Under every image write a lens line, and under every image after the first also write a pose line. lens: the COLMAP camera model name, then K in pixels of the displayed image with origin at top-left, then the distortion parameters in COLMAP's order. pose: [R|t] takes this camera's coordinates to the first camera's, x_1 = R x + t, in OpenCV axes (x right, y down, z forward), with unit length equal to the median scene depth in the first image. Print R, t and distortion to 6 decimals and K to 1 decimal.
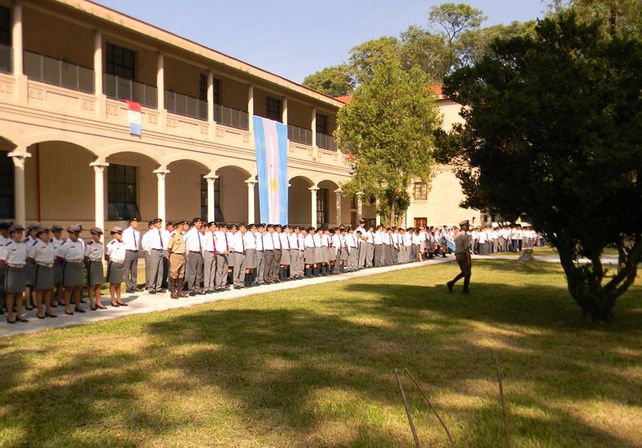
lens RADIAL K [[944.9, 0, 321.0], [0, 944.9, 224.0], [0, 0, 1]] dist [-0.028273, -0.077218]
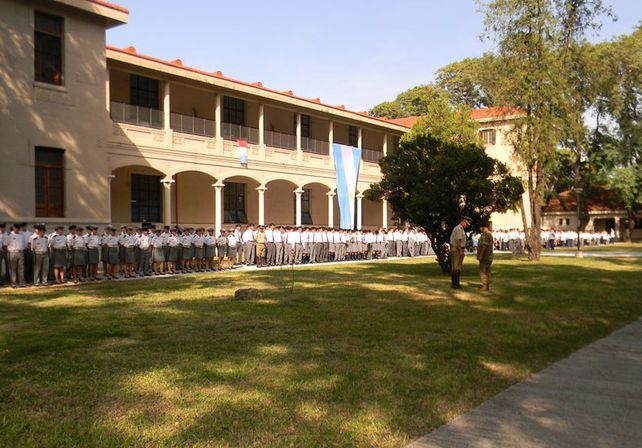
lens RADIAL K [[944.9, 0, 321.0], [0, 944.9, 224.0], [0, 0, 1]] dist [-0.028273, -0.077218]
pose [[0.992819, 0.005545, -0.119498, 0.087970], [-0.005650, 0.999984, -0.000535, -0.002675], [0.119494, 0.001206, 0.992834, -0.389320]]
